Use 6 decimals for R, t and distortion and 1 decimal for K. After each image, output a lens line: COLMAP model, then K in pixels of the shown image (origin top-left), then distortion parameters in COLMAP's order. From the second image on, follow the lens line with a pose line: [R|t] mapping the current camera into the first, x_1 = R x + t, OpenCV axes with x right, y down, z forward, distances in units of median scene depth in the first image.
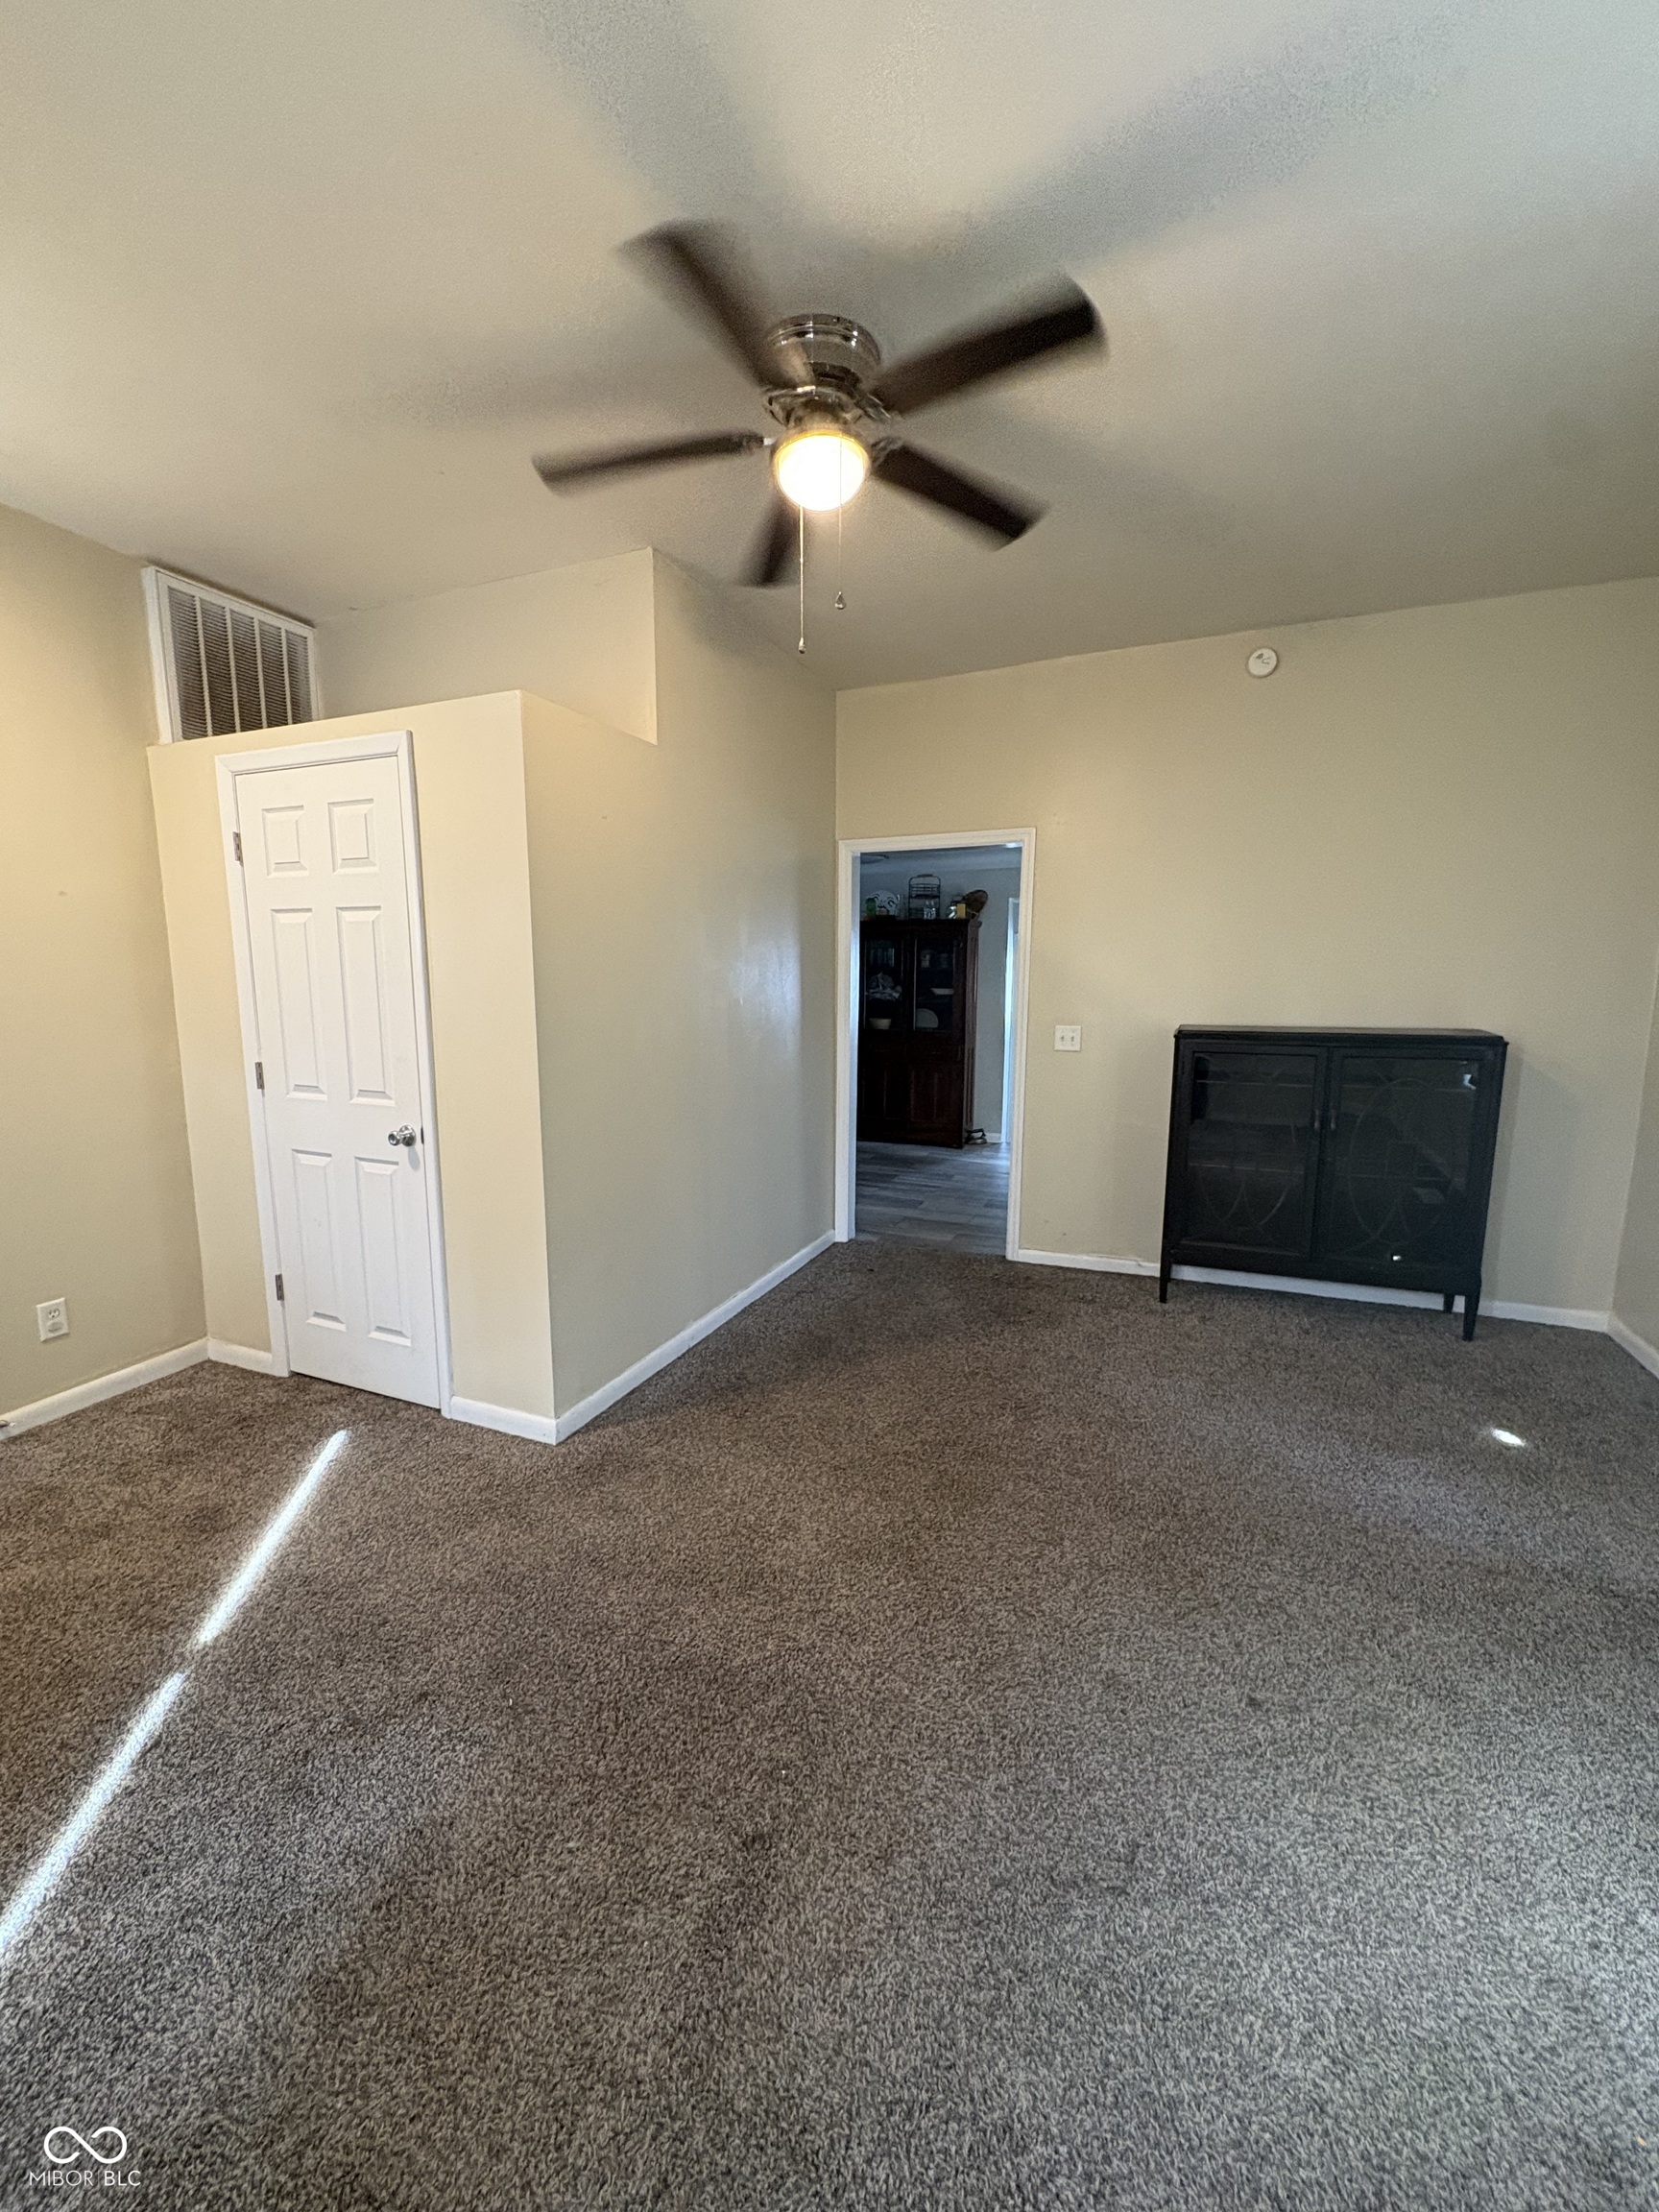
lens RADIAL K [[880.7, 0, 825.7], [0, 880.7, 1106.5], [0, 0, 1]] dist [-0.000716, 0.000322]
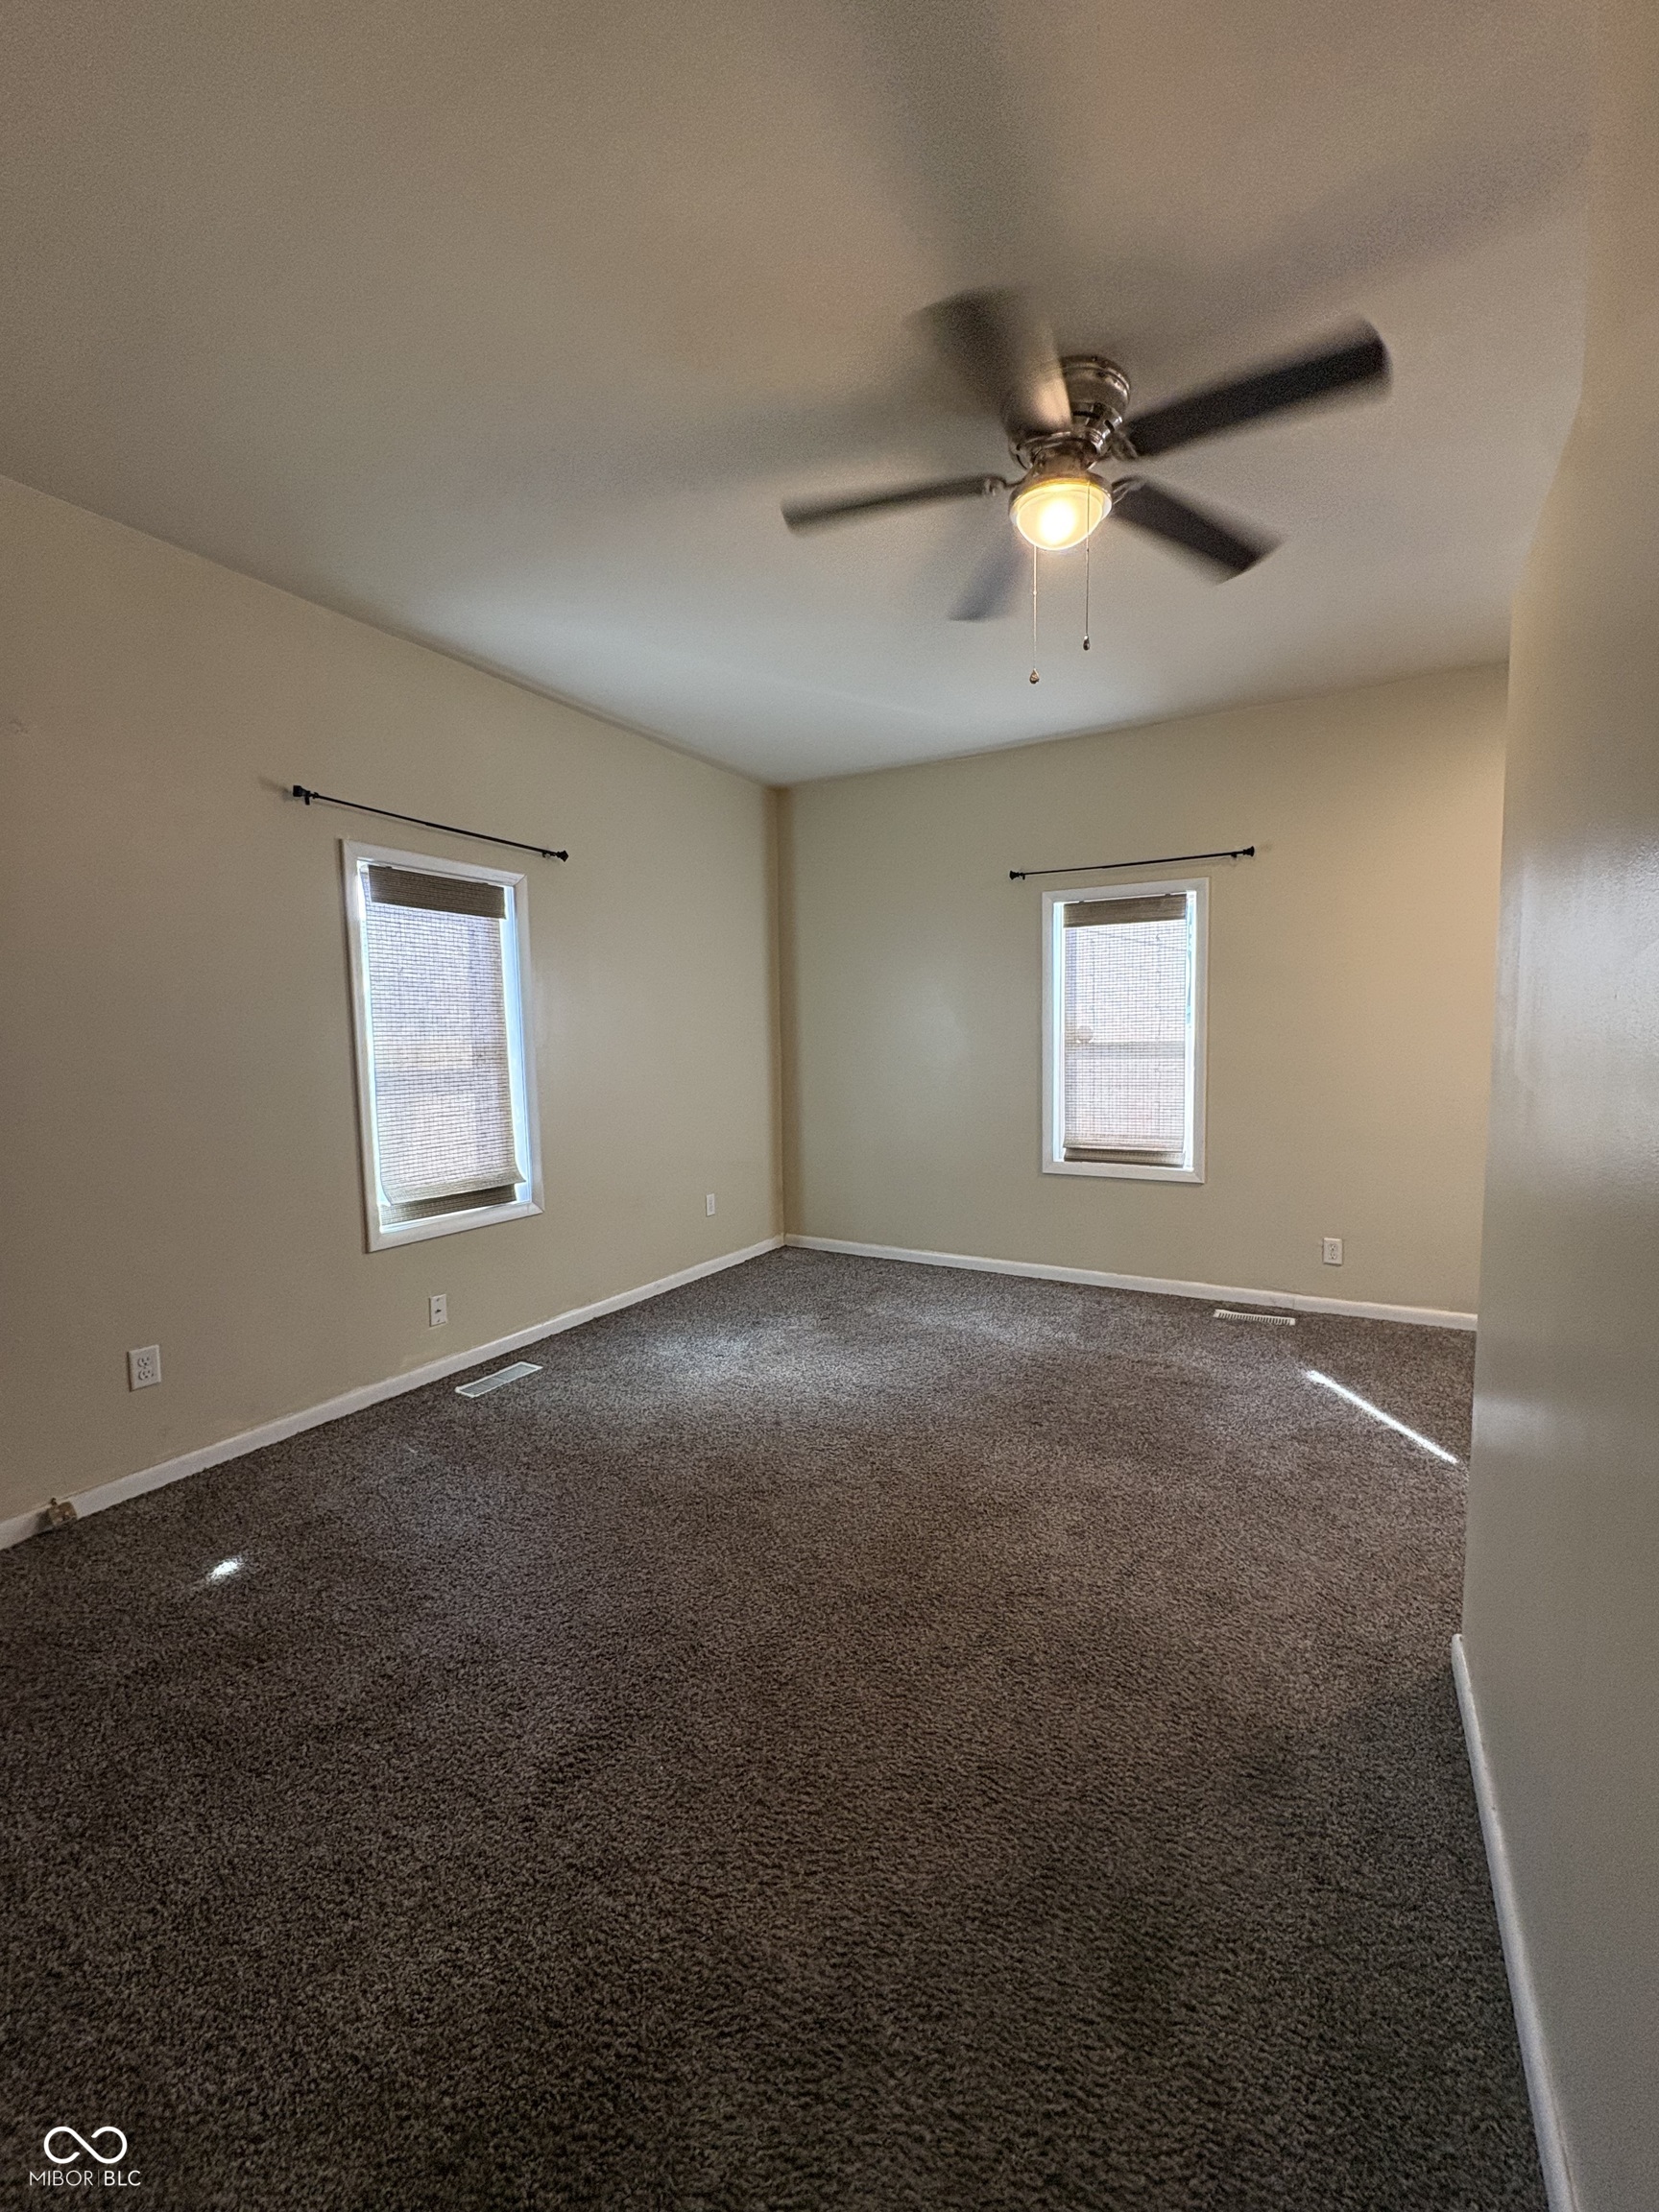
lens RADIAL K [[880.7, 0, 823.8], [0, 880.7, 1103.4], [0, 0, 1]] dist [-0.000716, 0.000322]
pose [[-0.990832, 0.001693, 0.135089, 0.070105], [0.032296, 0.973898, 0.224678, -0.164124], [-0.131183, 0.226981, -0.965024, 1.205622]]
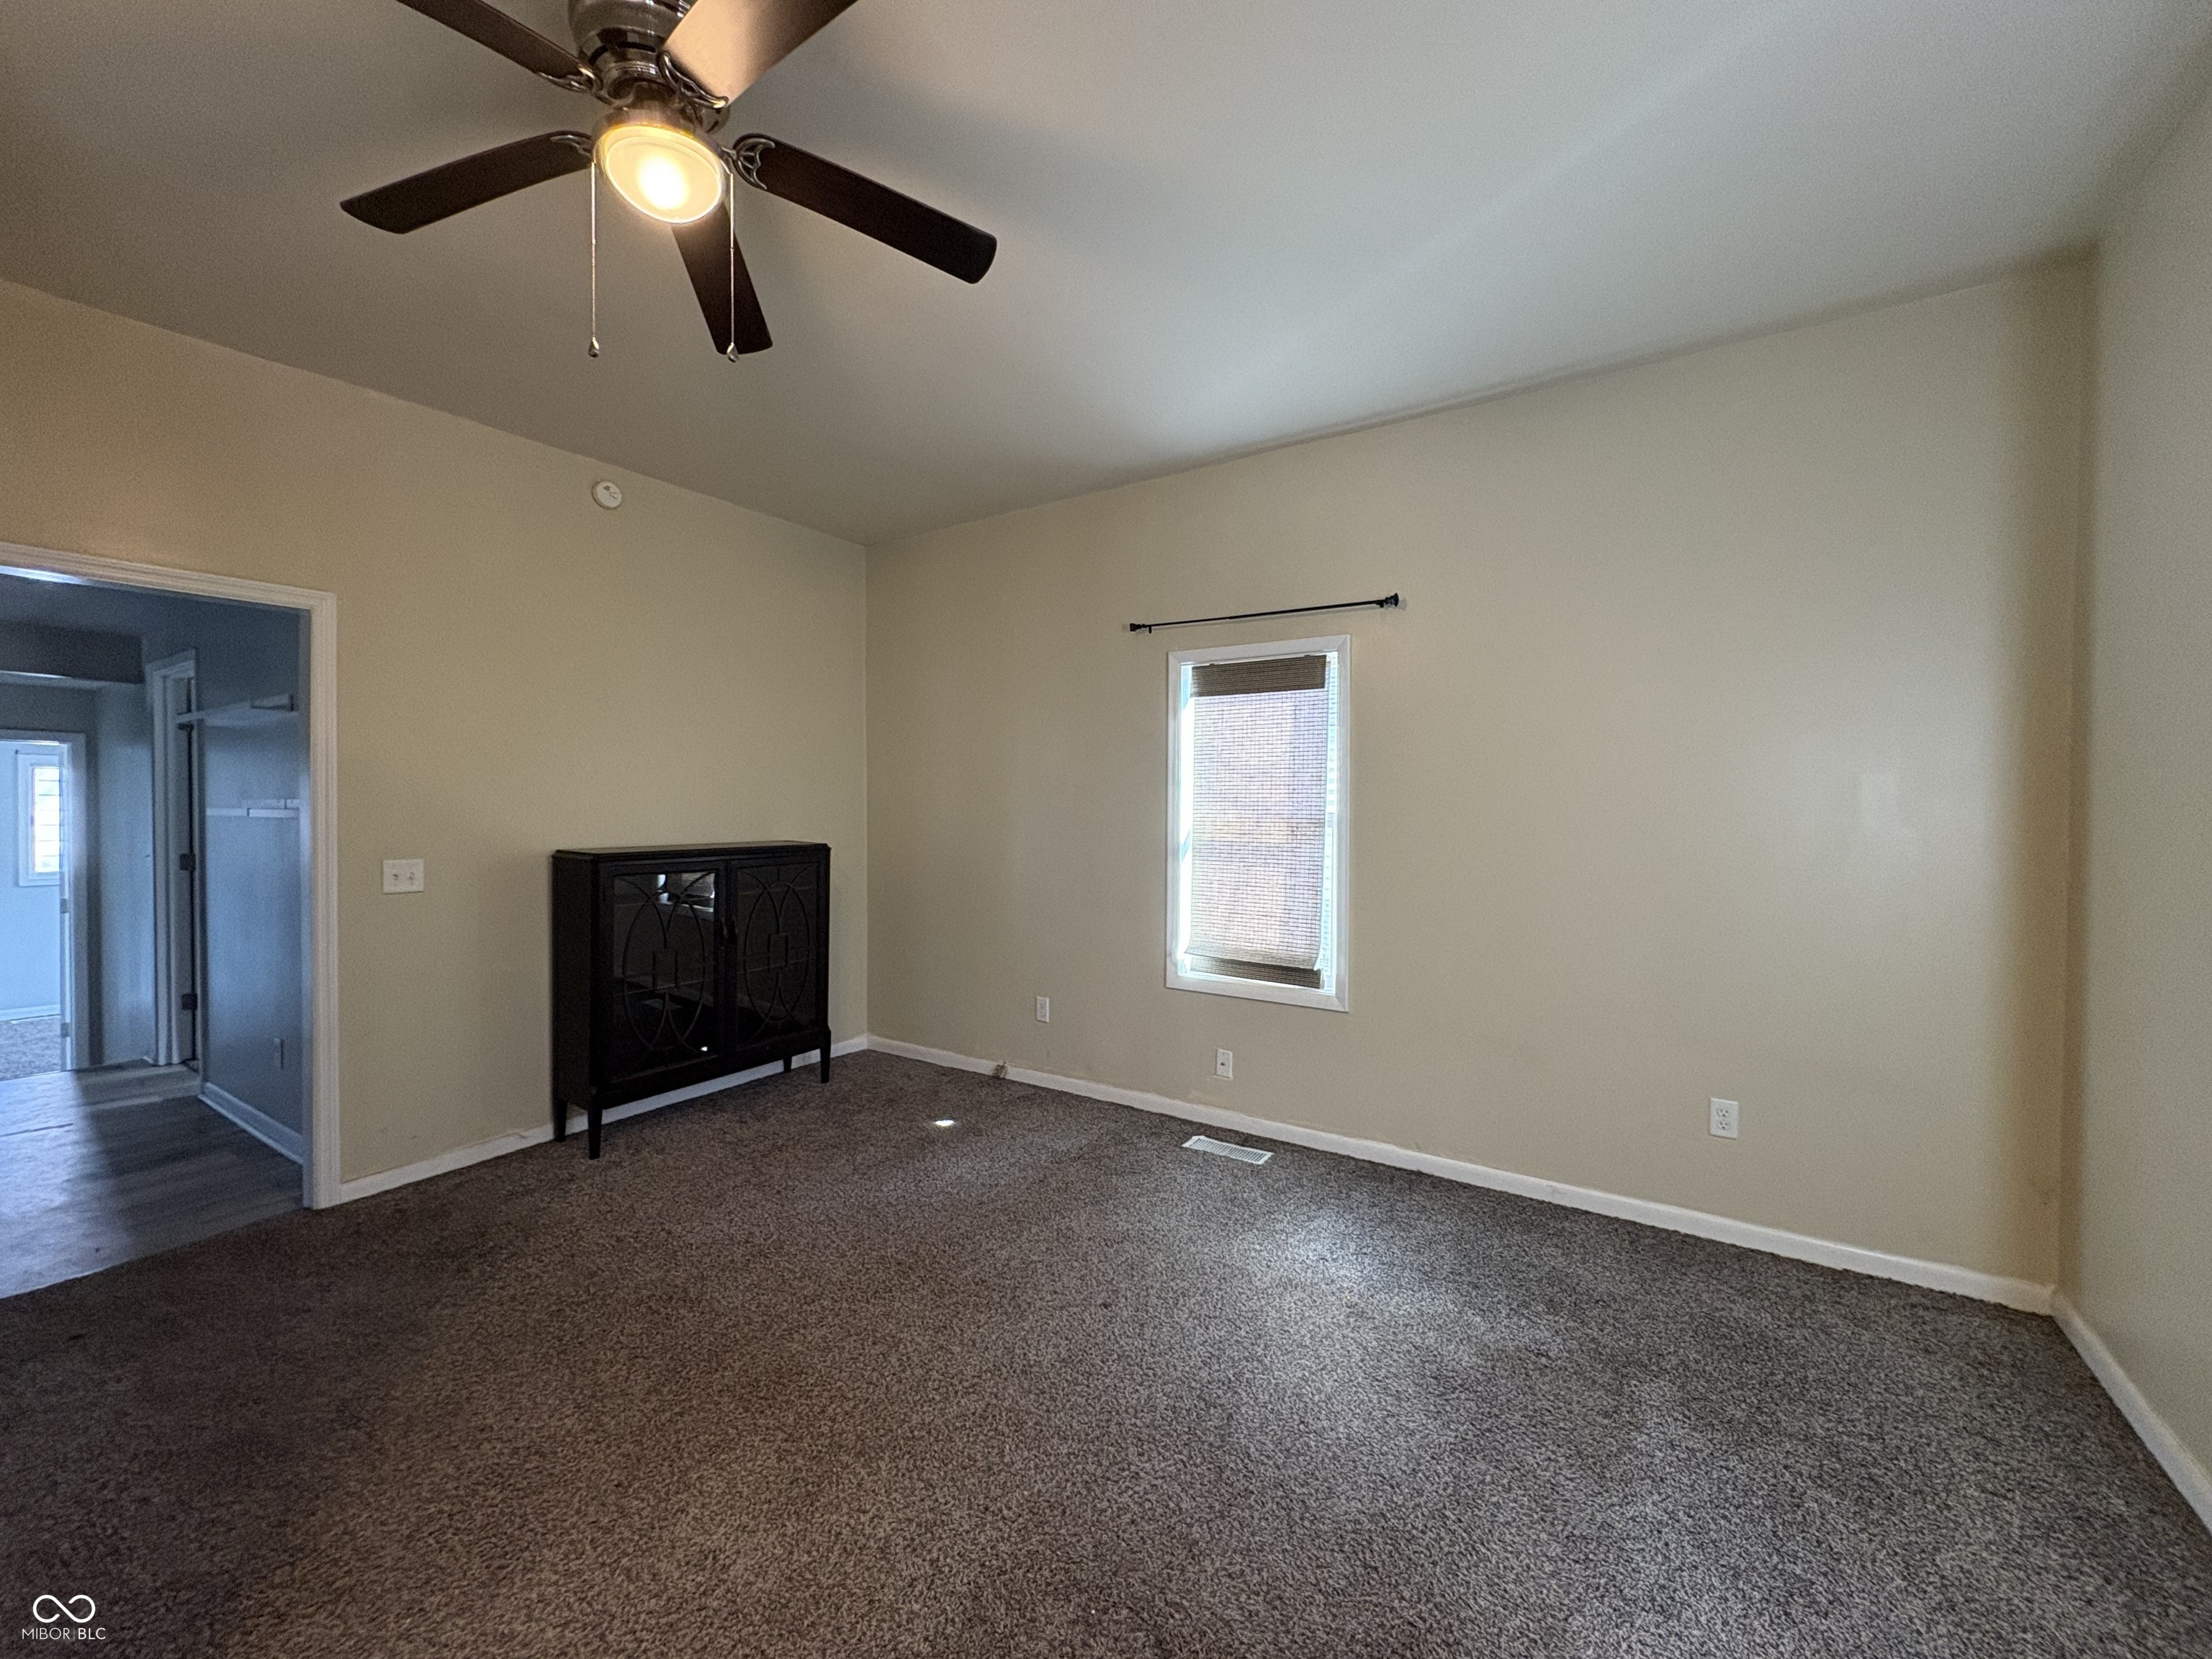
lens RADIAL K [[880.7, 0, 1112.6], [0, 880.7, 826.8], [0, 0, 1]] dist [-0.000716, 0.000322]
pose [[0.183179, -0.021834, 0.982837, -0.413805], [0.141140, 0.989980, -0.004313, -0.033983], [-0.972895, 0.139508, 0.184425, 0.294130]]
